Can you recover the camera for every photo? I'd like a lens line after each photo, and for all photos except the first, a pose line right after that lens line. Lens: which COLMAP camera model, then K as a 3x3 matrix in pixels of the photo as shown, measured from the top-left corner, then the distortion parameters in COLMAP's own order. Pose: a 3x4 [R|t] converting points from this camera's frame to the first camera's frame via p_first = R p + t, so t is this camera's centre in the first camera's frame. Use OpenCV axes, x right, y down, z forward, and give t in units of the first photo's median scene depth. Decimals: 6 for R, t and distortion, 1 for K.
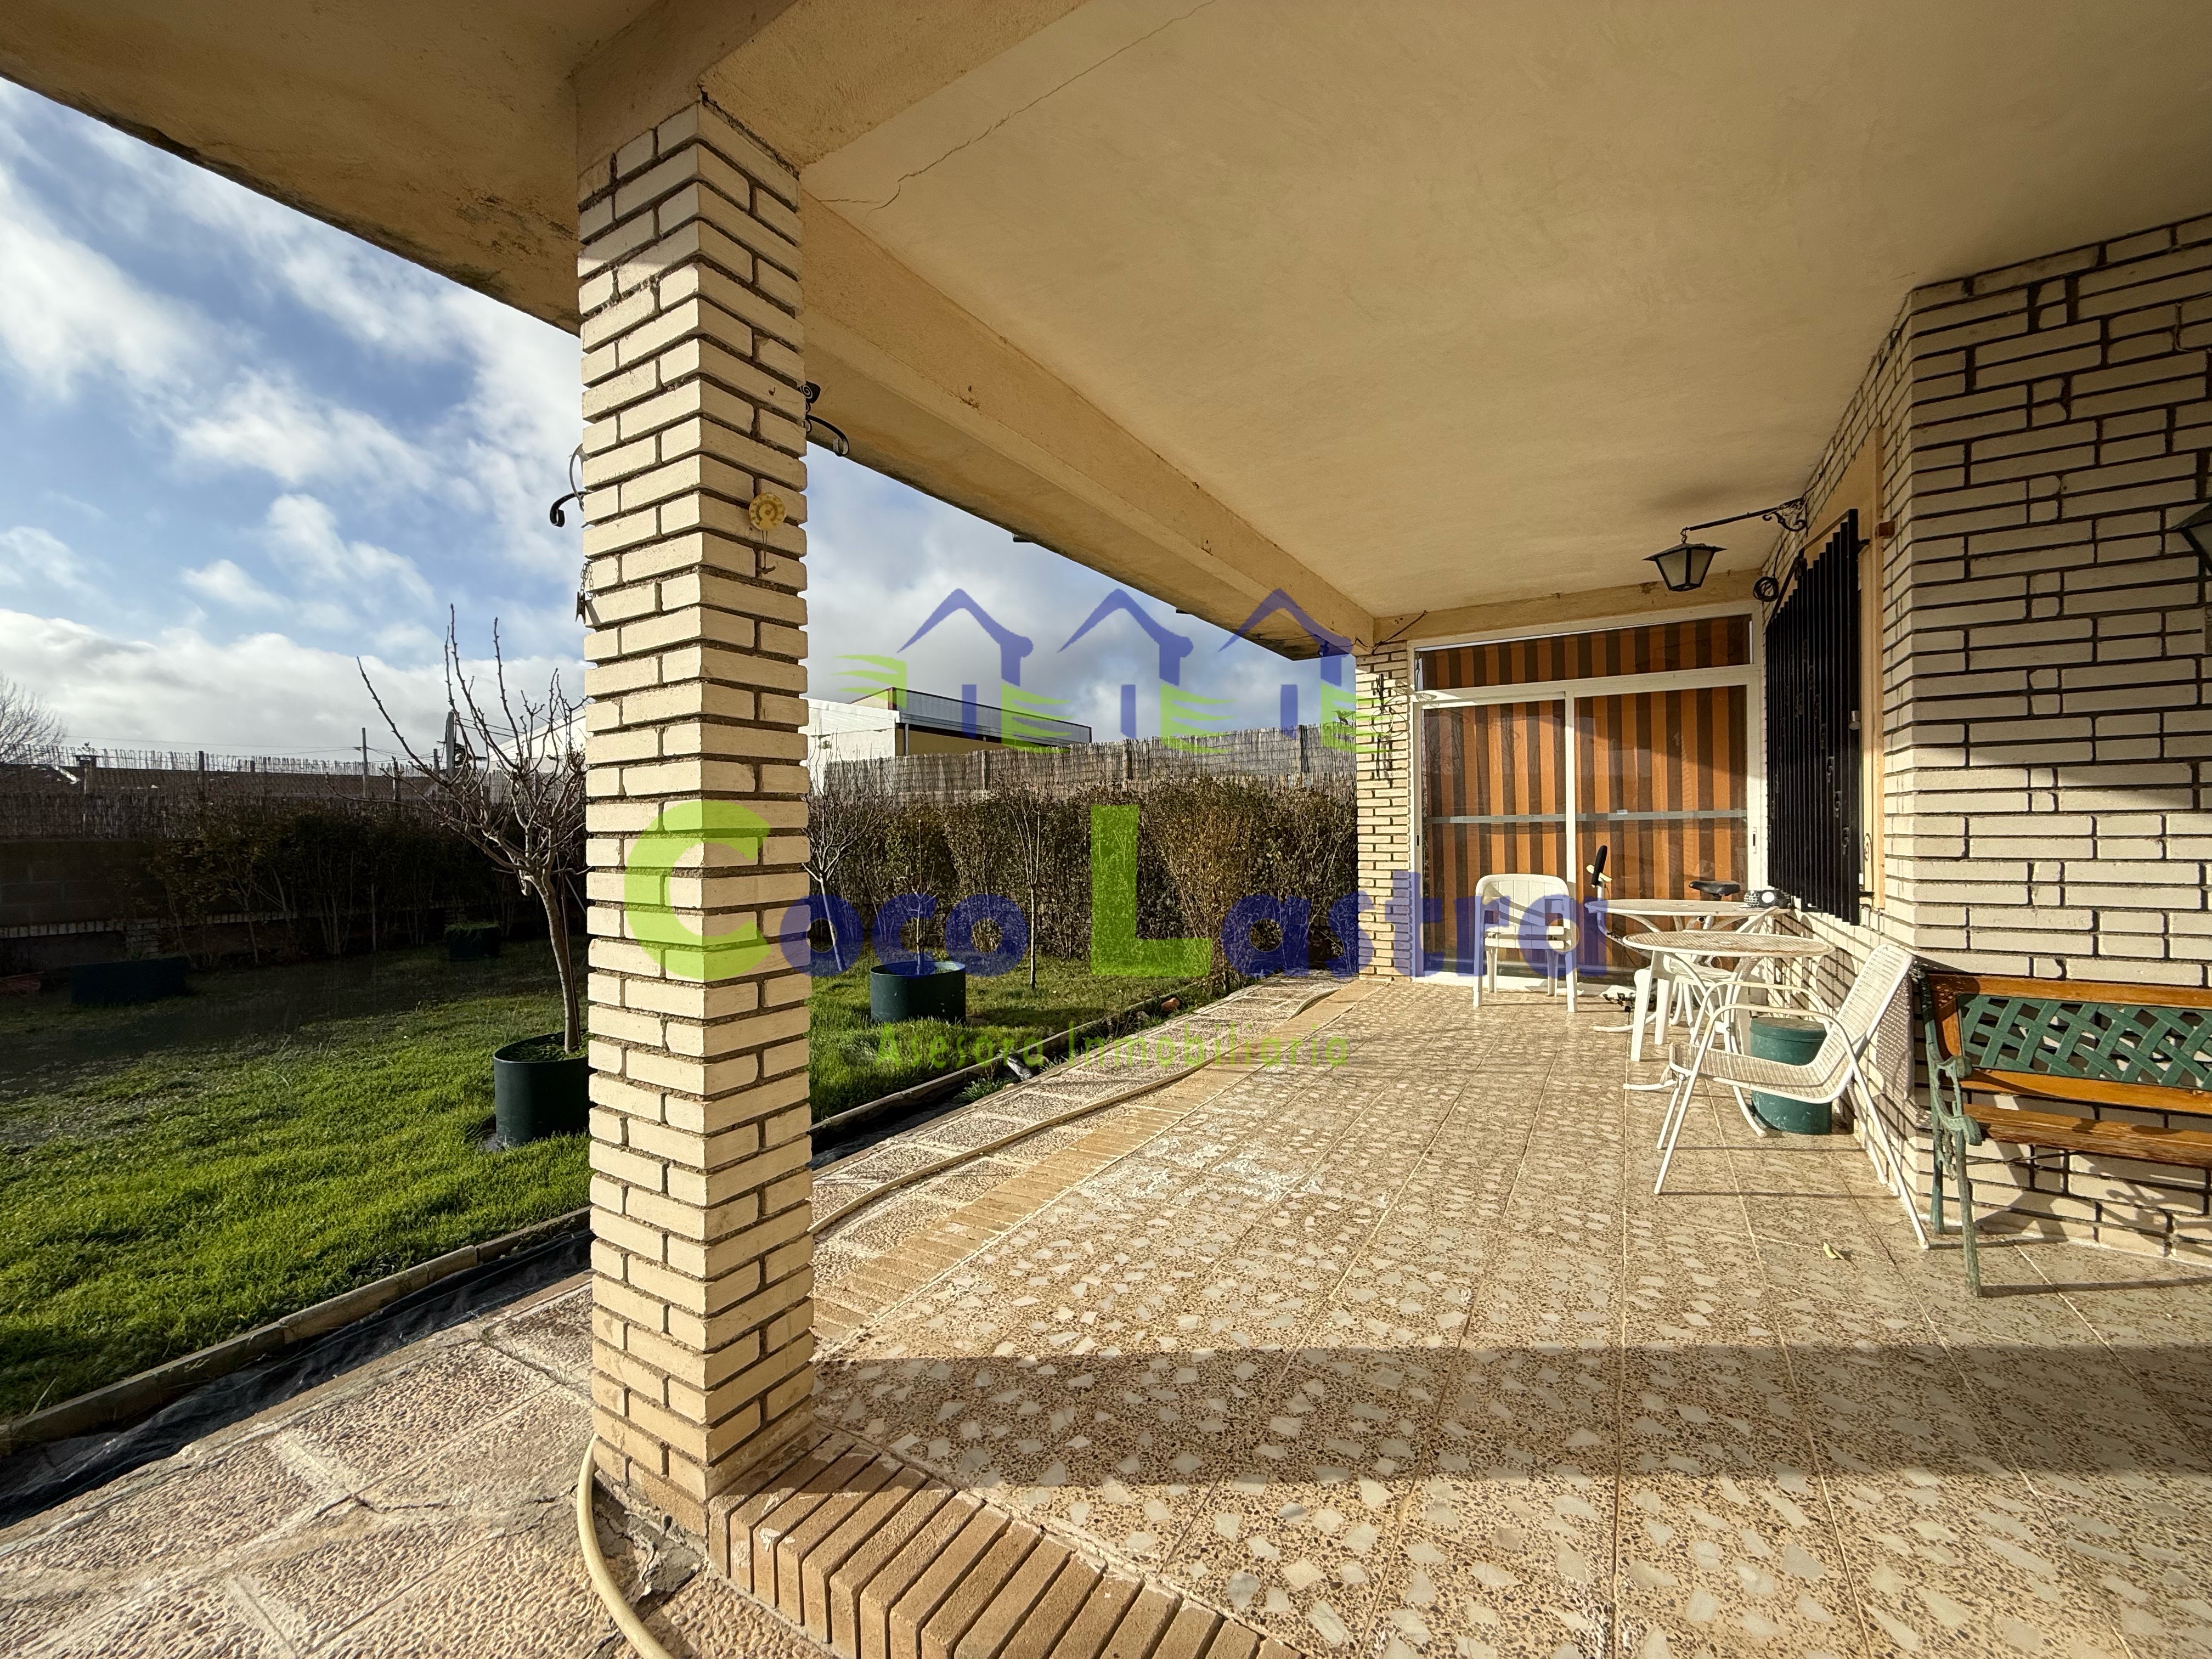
lens RADIAL K [[881.6, 0, 1093.7], [0, 881.6, 831.1], [0, 0, 1]] dist [-0.000136, 0.000223]
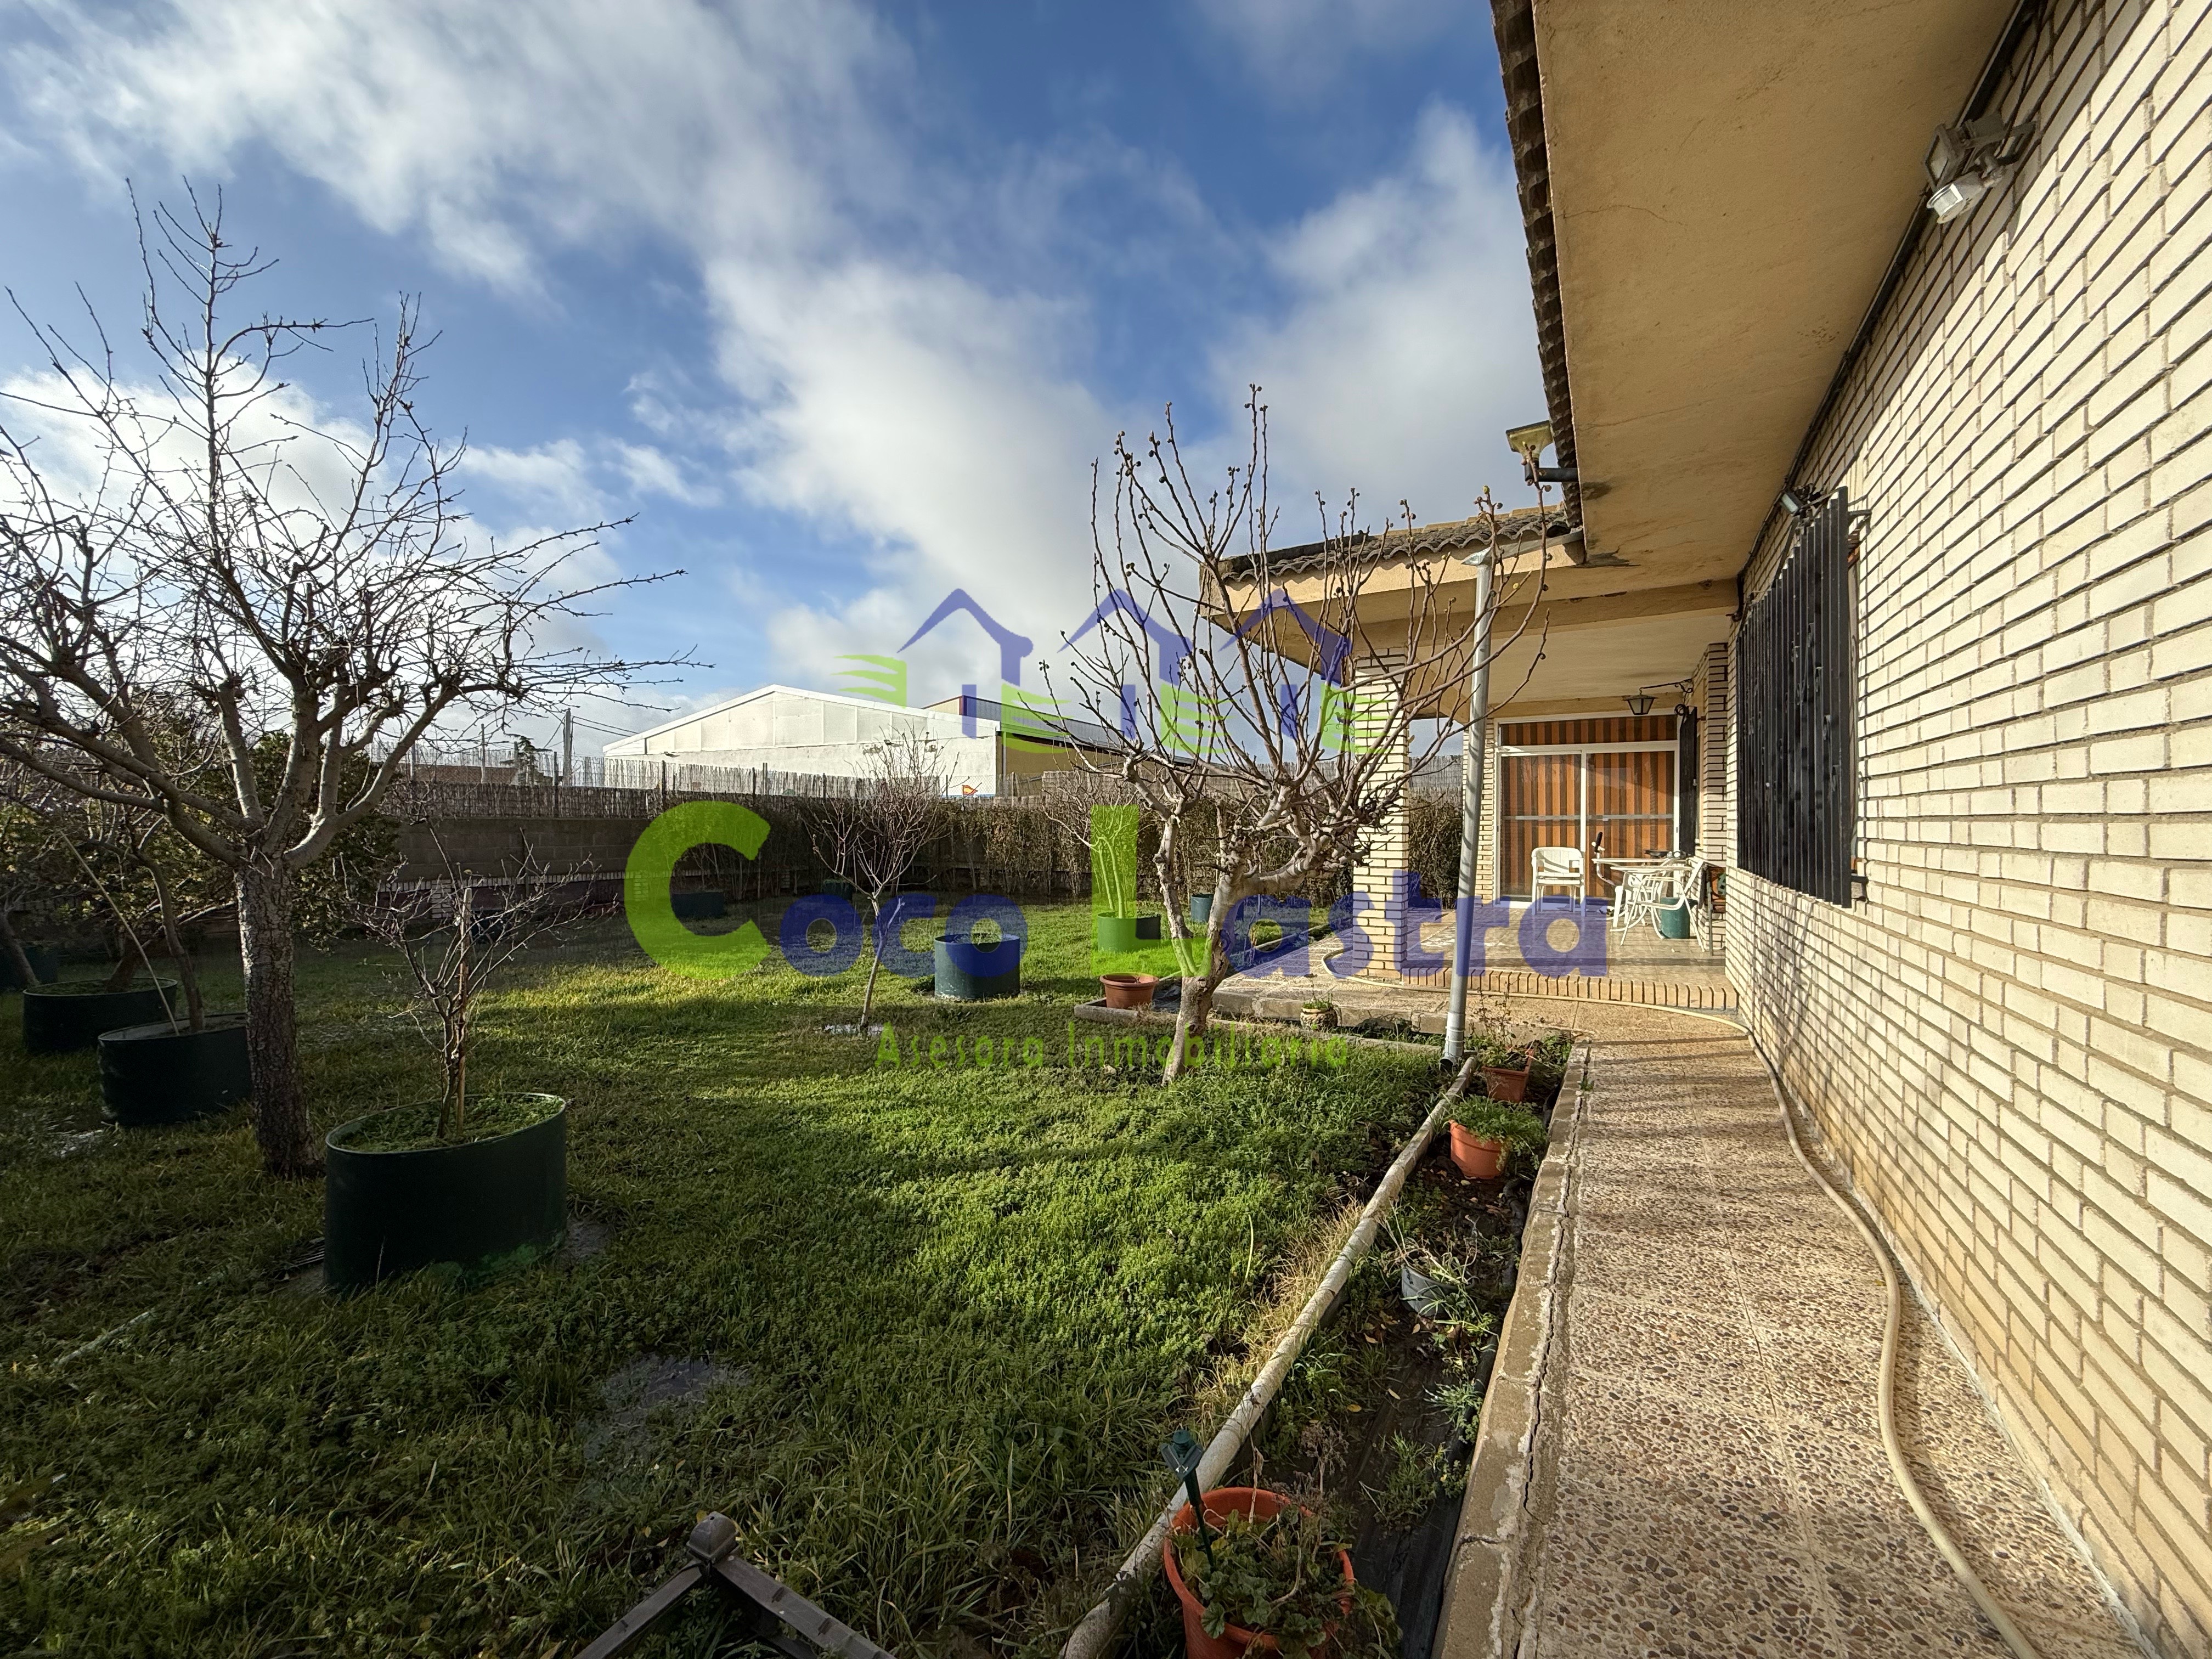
lens RADIAL K [[881.6, 0, 1093.7], [0, 881.6, 831.1], [0, 0, 1]] dist [-0.000136, 0.000223]
pose [[0.999804, 0.015425, 0.012380, -0.509843], [-0.015459, 0.999877, 0.002629, 0.024287], [-0.012338, -0.002819, 0.999920, -0.841205]]
